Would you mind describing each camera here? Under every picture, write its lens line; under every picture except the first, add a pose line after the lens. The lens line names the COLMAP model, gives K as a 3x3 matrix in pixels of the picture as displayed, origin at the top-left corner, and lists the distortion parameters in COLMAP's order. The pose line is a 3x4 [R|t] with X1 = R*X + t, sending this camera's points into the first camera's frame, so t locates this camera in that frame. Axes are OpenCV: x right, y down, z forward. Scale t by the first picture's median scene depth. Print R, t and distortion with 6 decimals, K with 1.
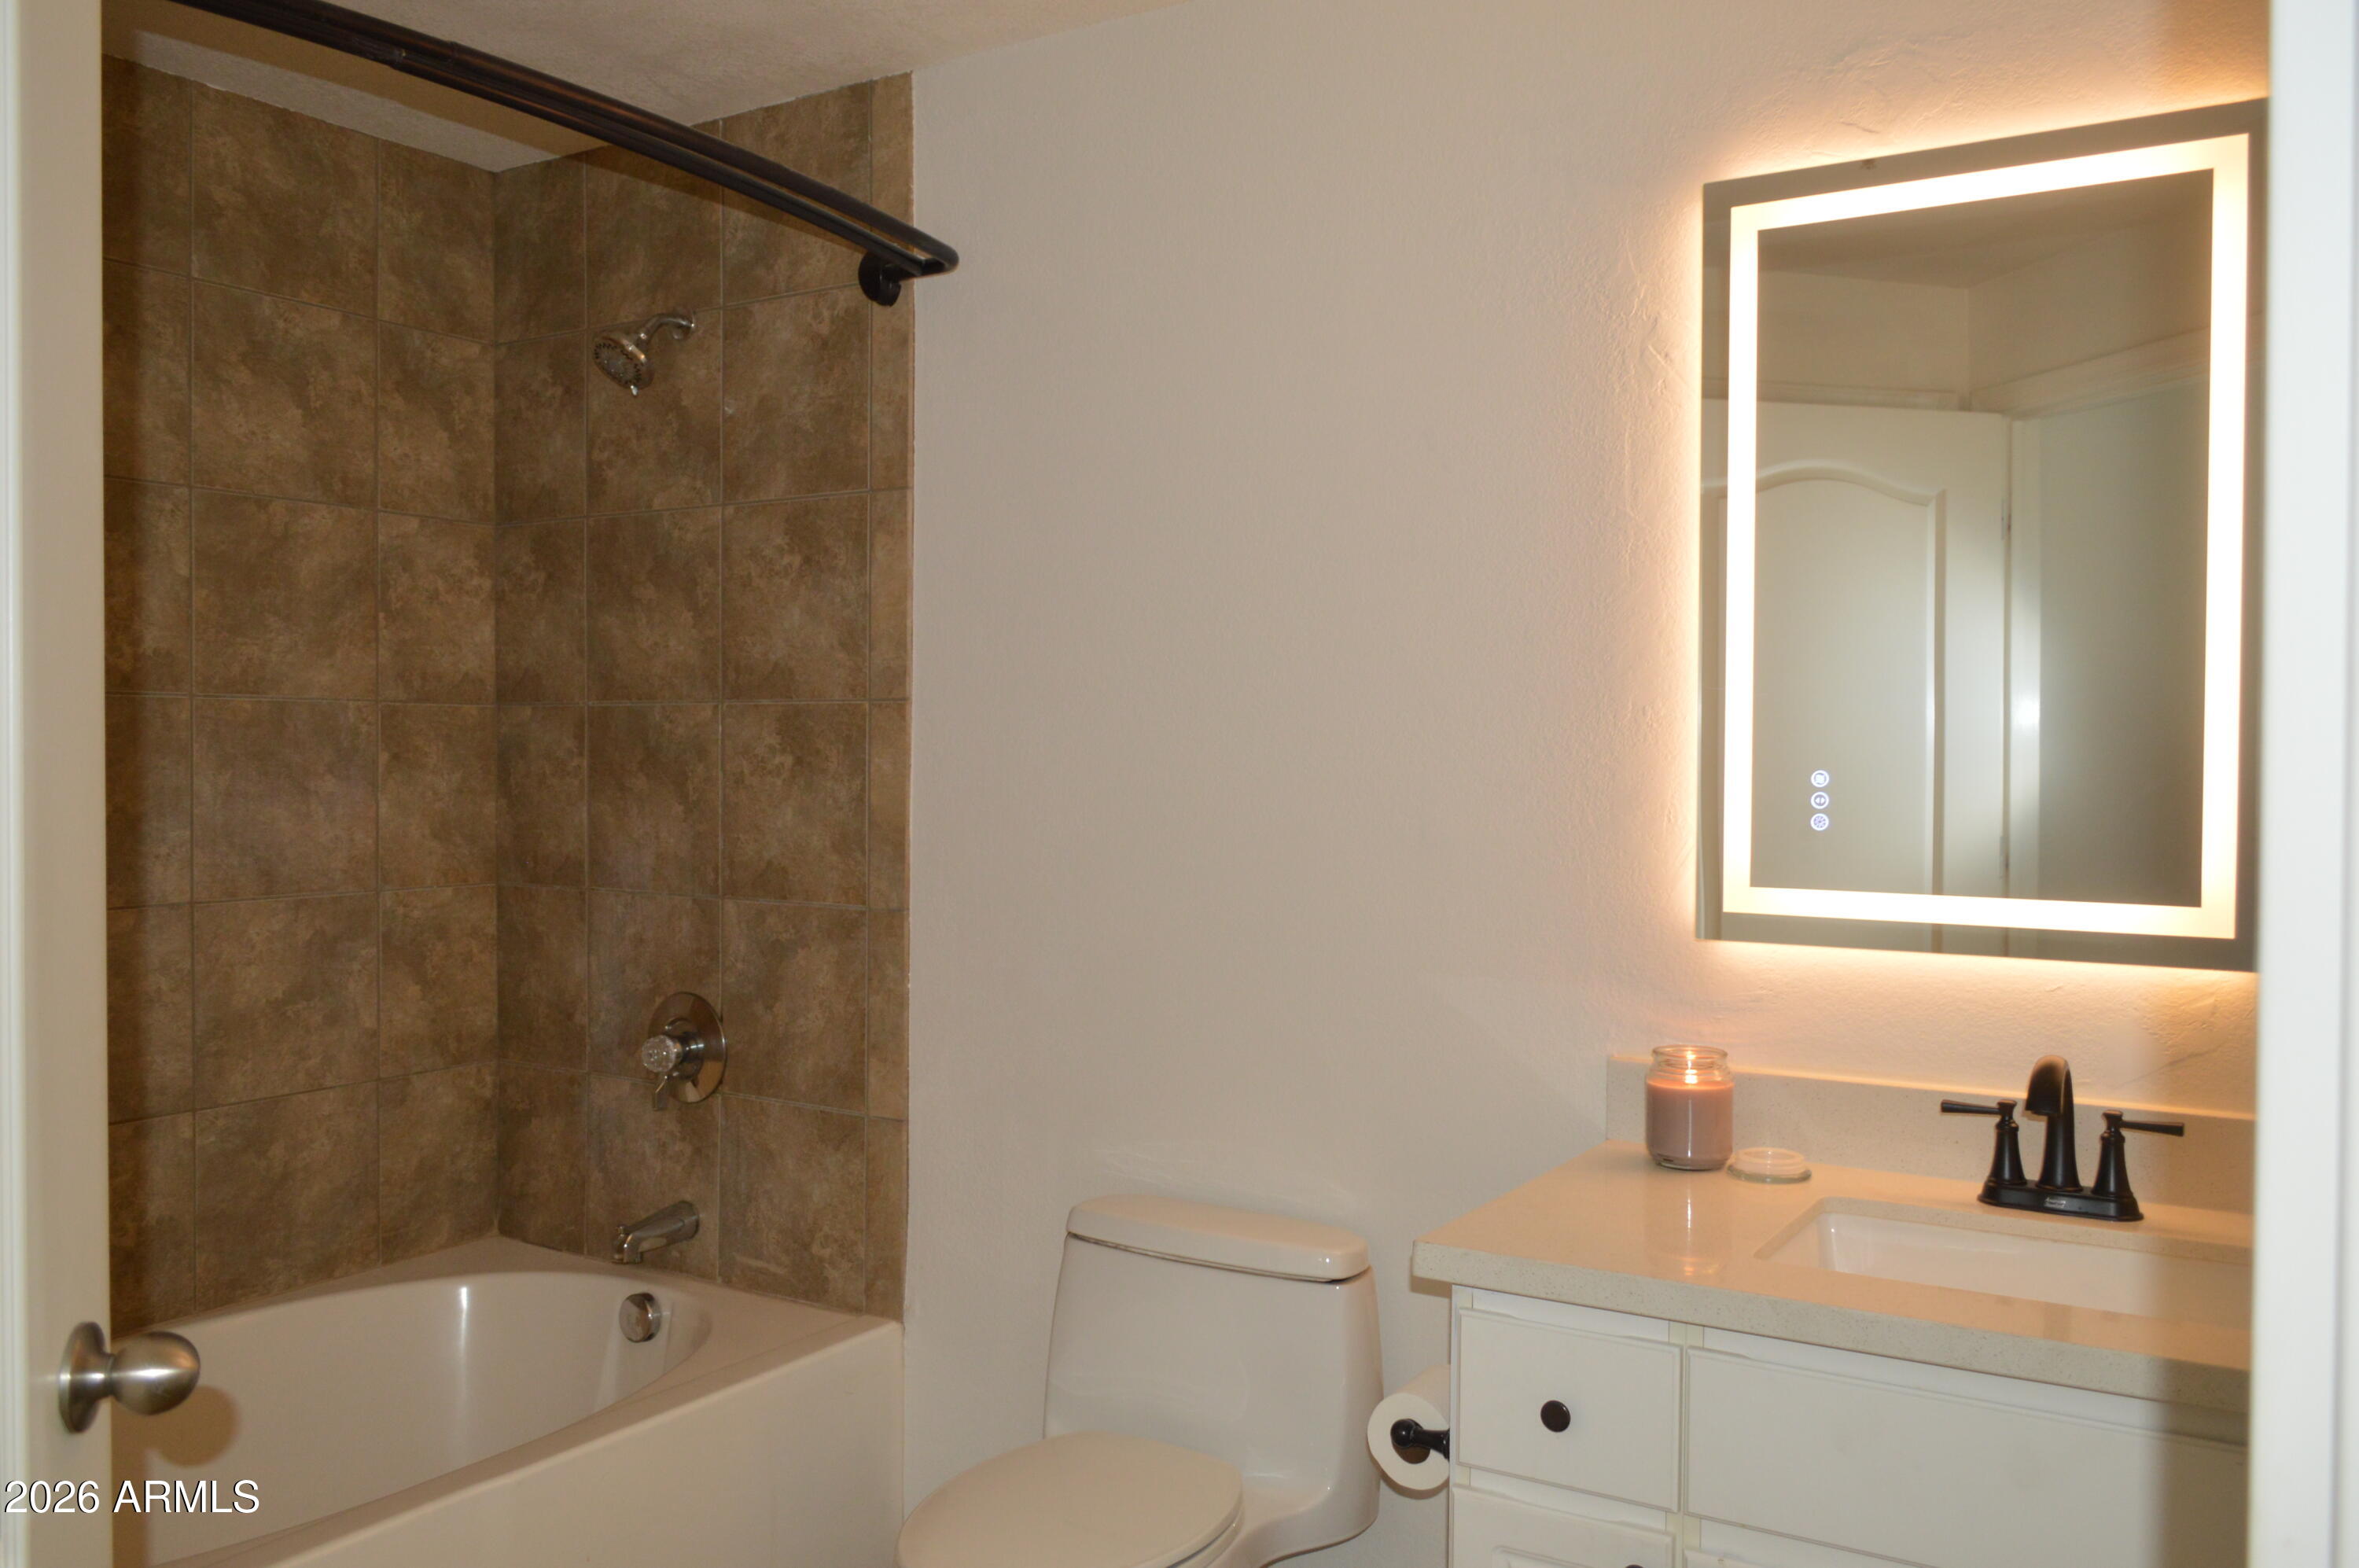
lens RADIAL K [[1867.1, 0, 1183.4], [0, 1867.1, 779.6], [0, 0, 1]] dist [-0.015913, 0.010133]
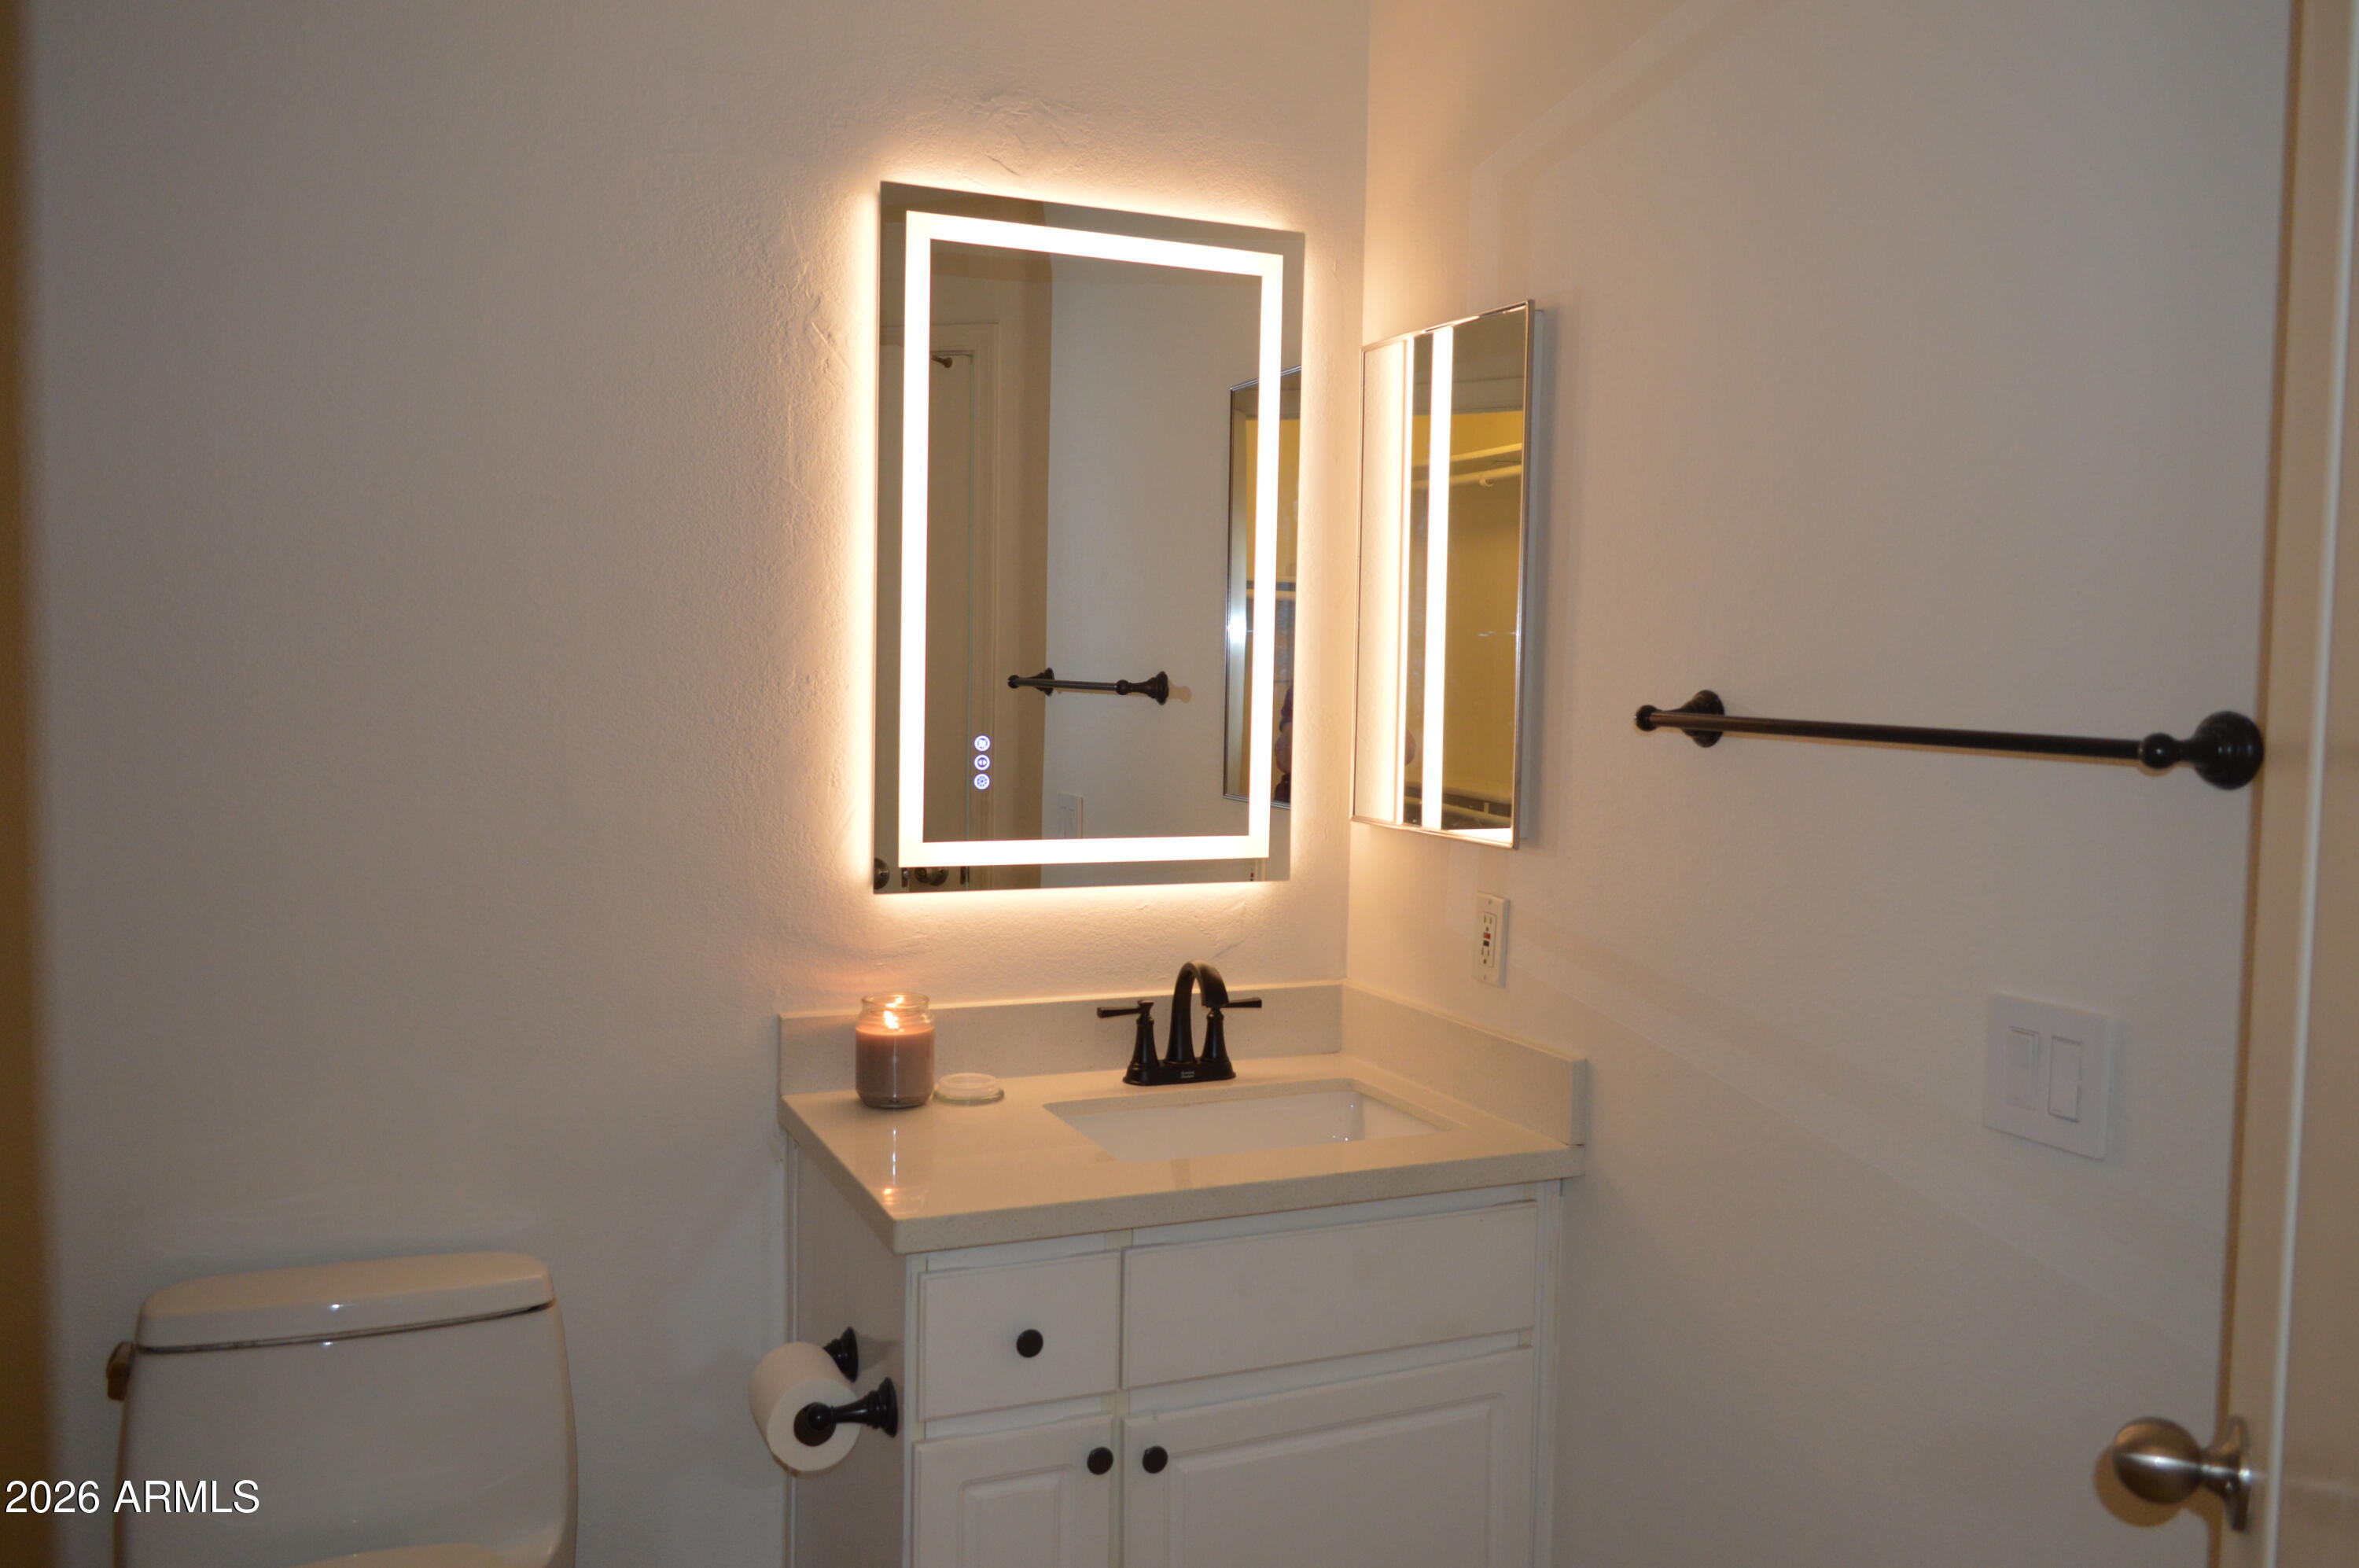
lens RADIAL K [[1867.1, 0, 1180.1], [0, 1867.1, 782.1], [0, 0, 1]] dist [-0.015913, 0.010133]
pose [[0.563869, -0.047915, 0.824473, -0.354420], [0.001348, 0.998368, 0.057099, -0.027895], [-0.825863, -0.031085, 0.563013, 0.177675]]
